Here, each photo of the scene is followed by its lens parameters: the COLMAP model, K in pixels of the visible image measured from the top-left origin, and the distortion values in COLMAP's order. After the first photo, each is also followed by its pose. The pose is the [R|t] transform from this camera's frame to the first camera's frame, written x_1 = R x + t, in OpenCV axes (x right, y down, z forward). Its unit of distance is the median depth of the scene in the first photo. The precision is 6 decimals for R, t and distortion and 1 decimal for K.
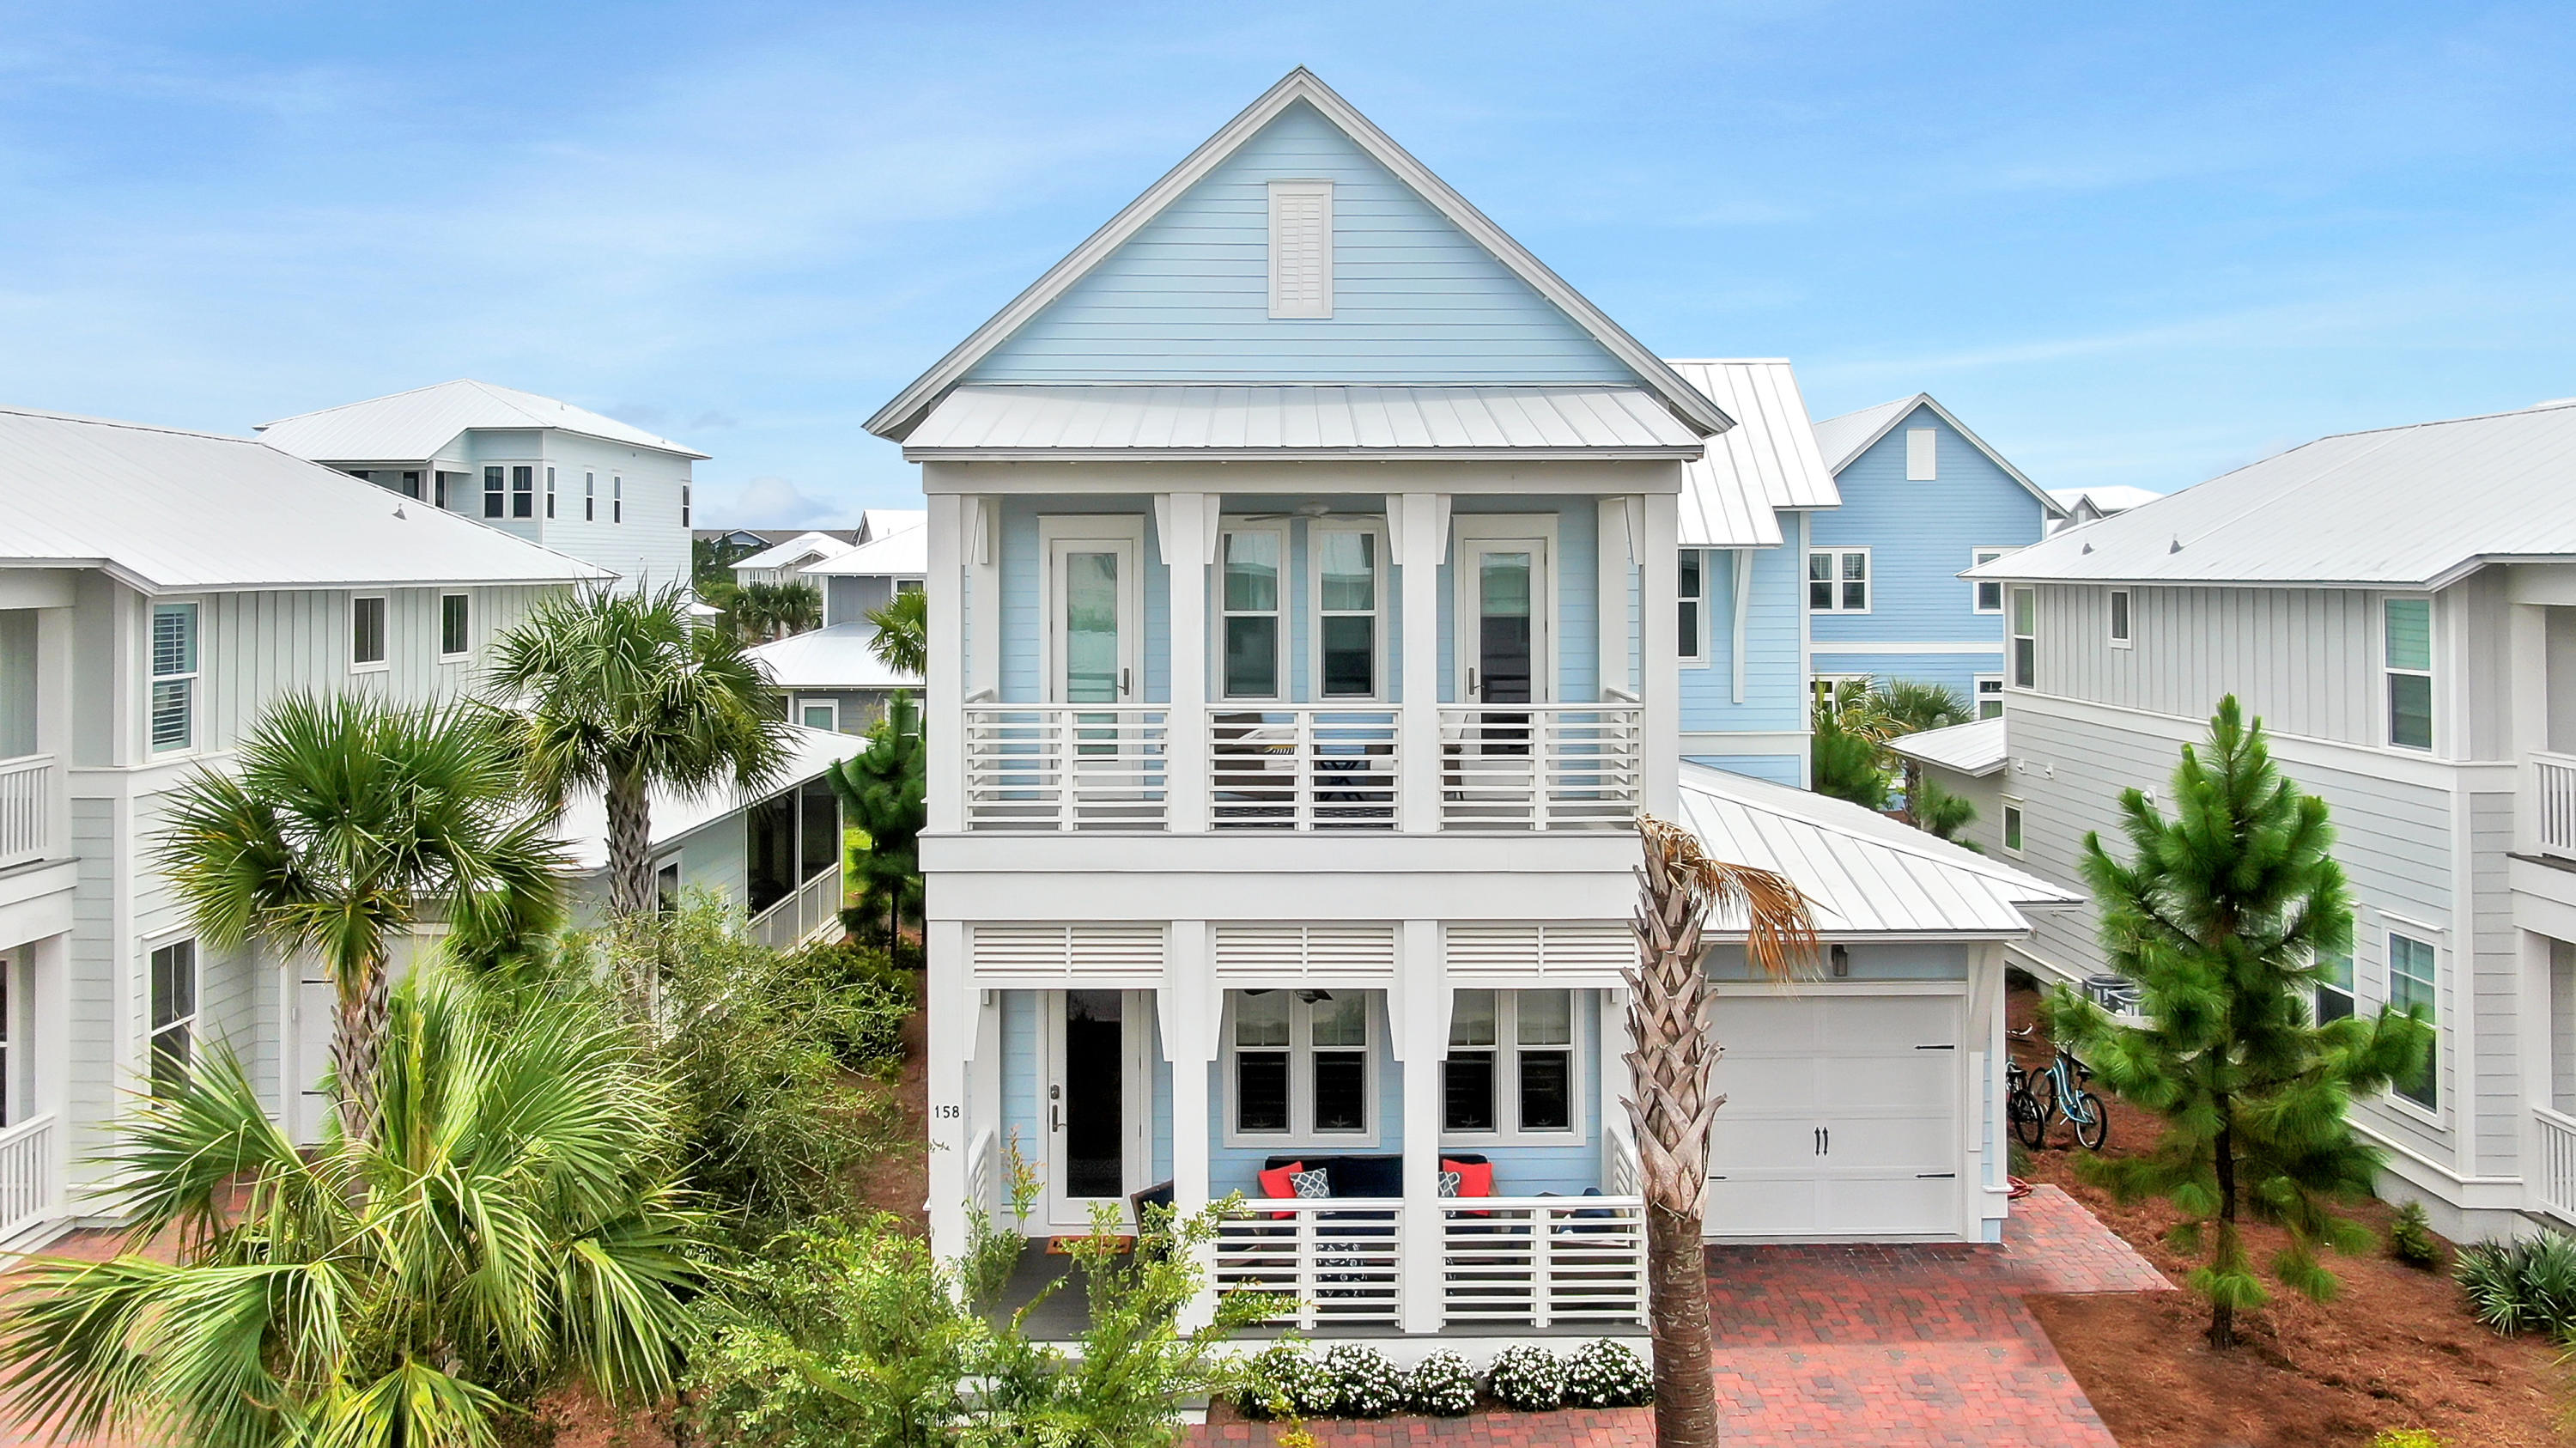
lens RADIAL K [[1953.2, 0, 1235.7], [0, 1953.2, 535.1], [0, 0, 1]] dist [-0.026552, 0.001525]
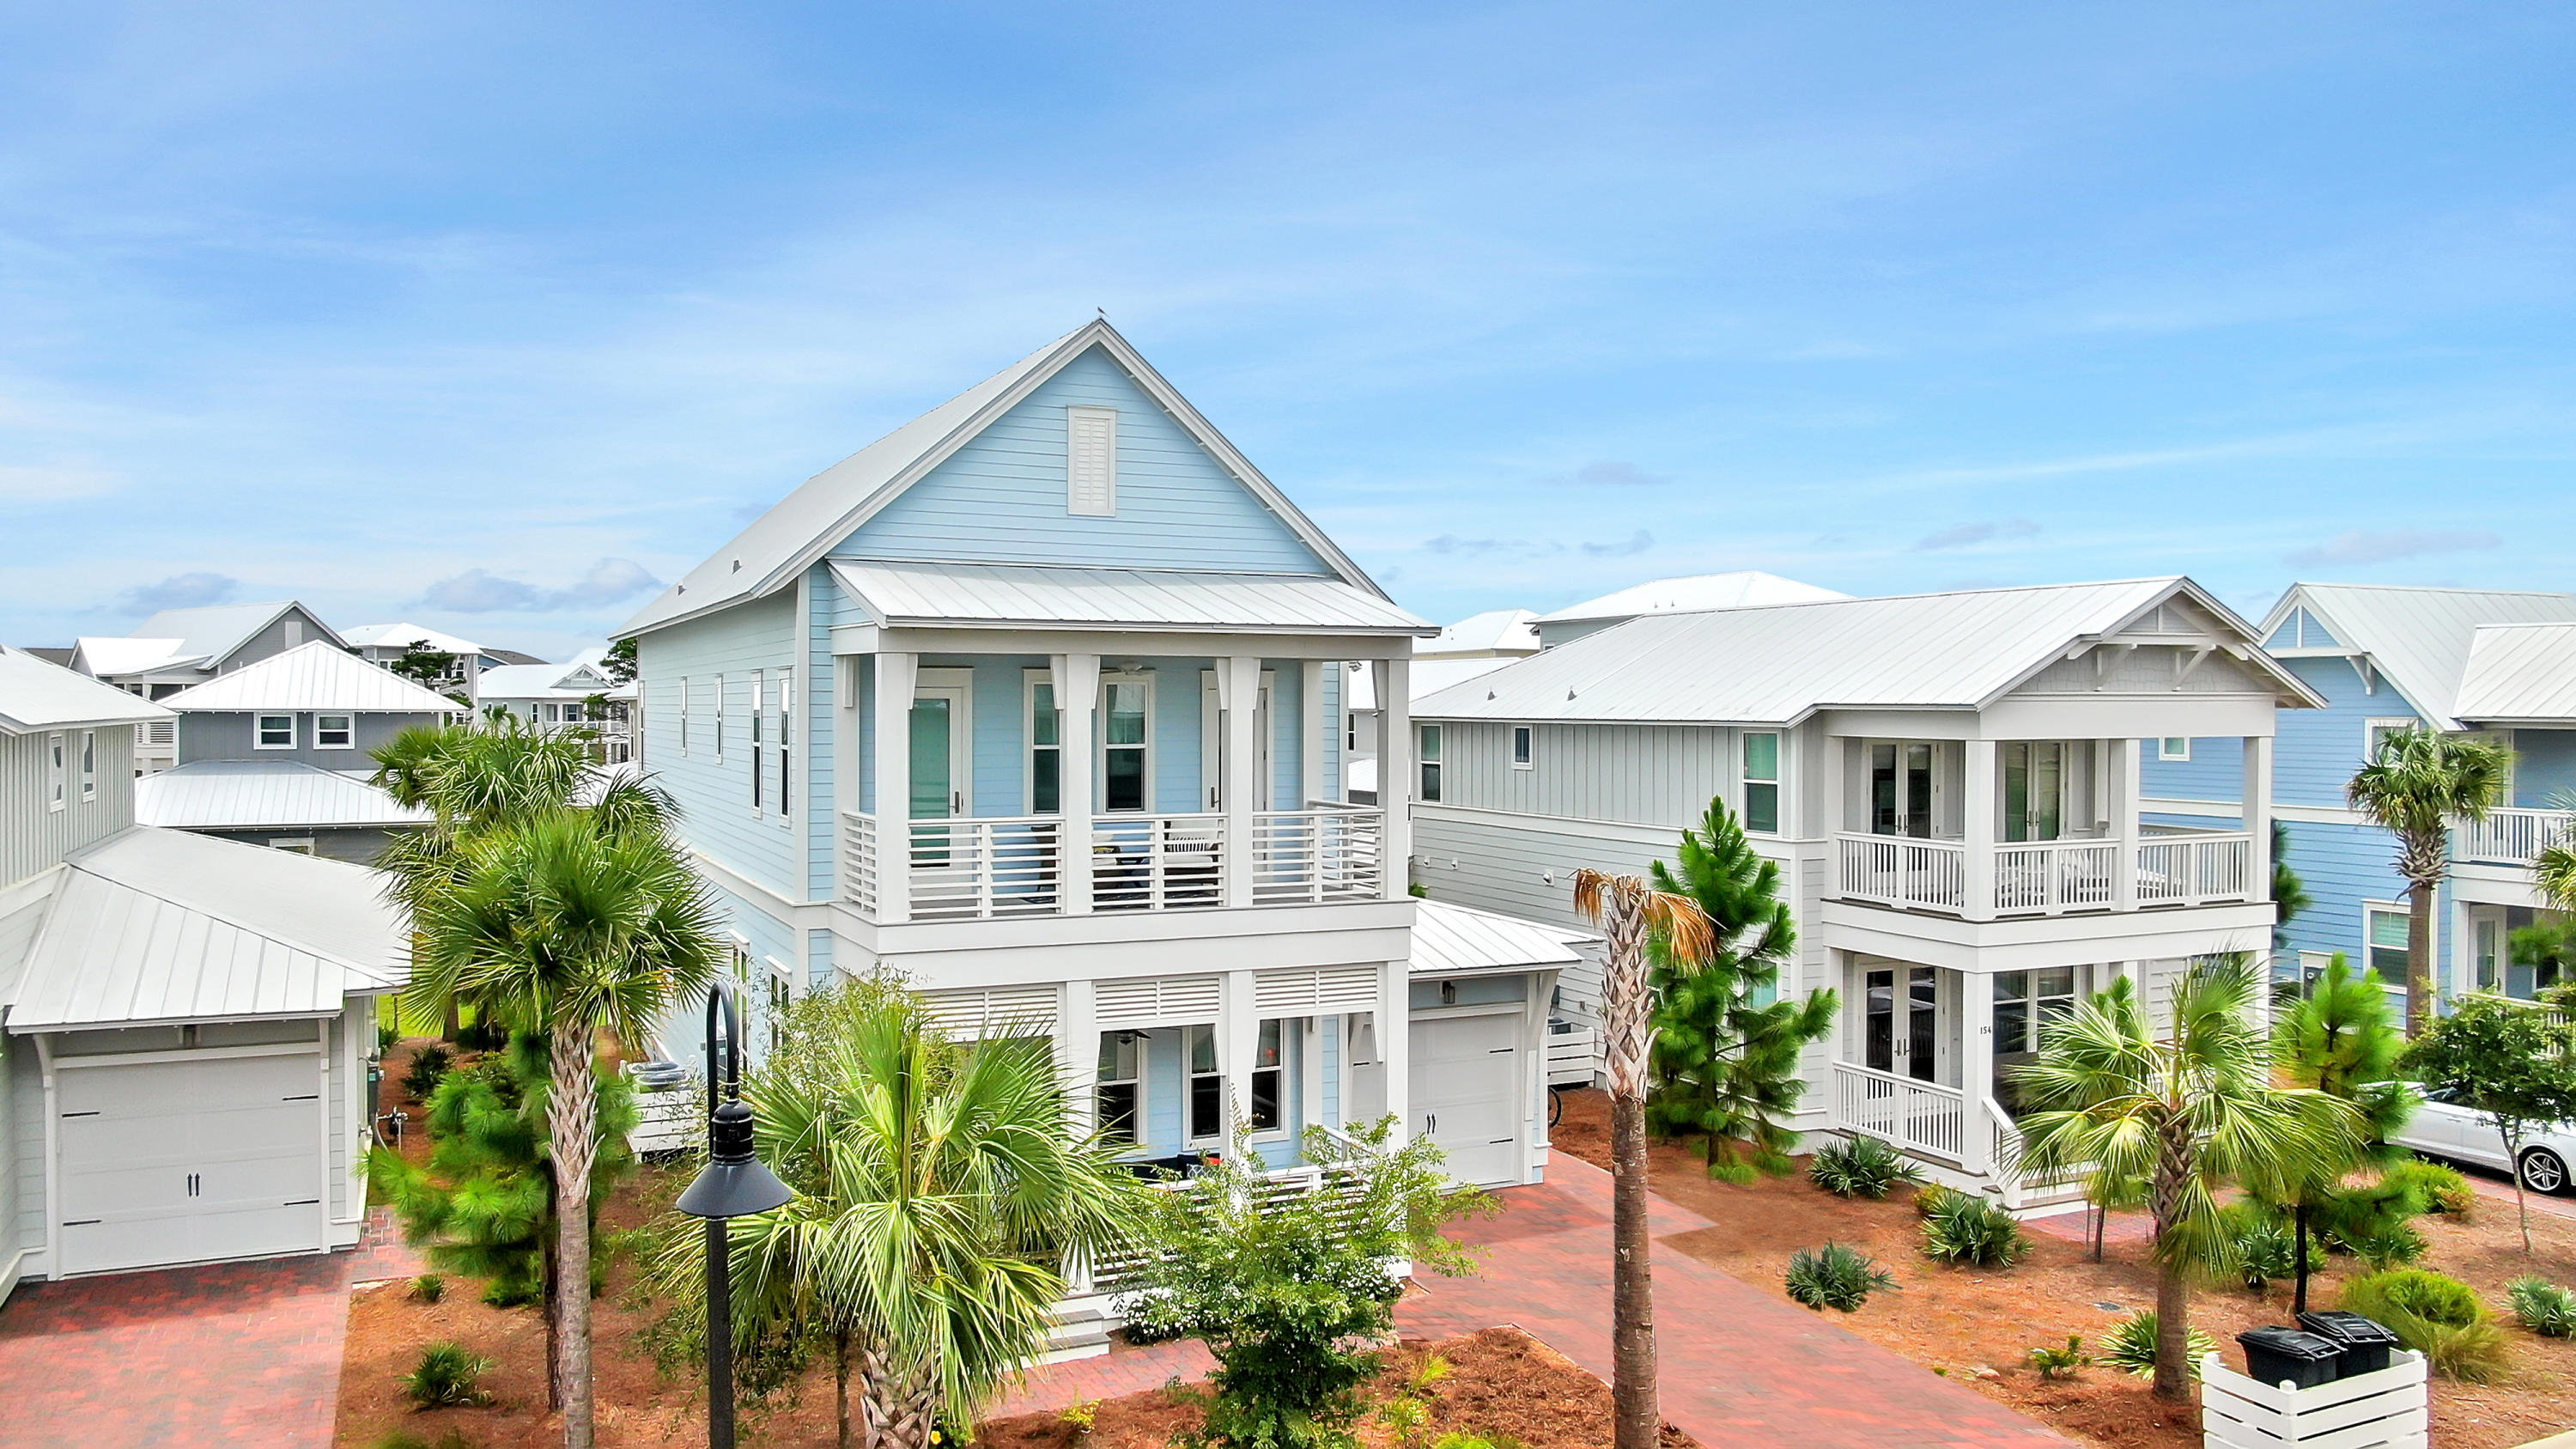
lens RADIAL K [[1887.9, 0, 1288.0], [0, 1887.9, 724.5], [0, 0, 1]] dist [-0.041857, 0.007385]
pose [[0.901677, -0.000401, 0.432409, -0.386273], [-0.011349, 0.999633, 0.024593, -0.006285], [-0.432261, -0.027082, 0.901342, -0.170578]]
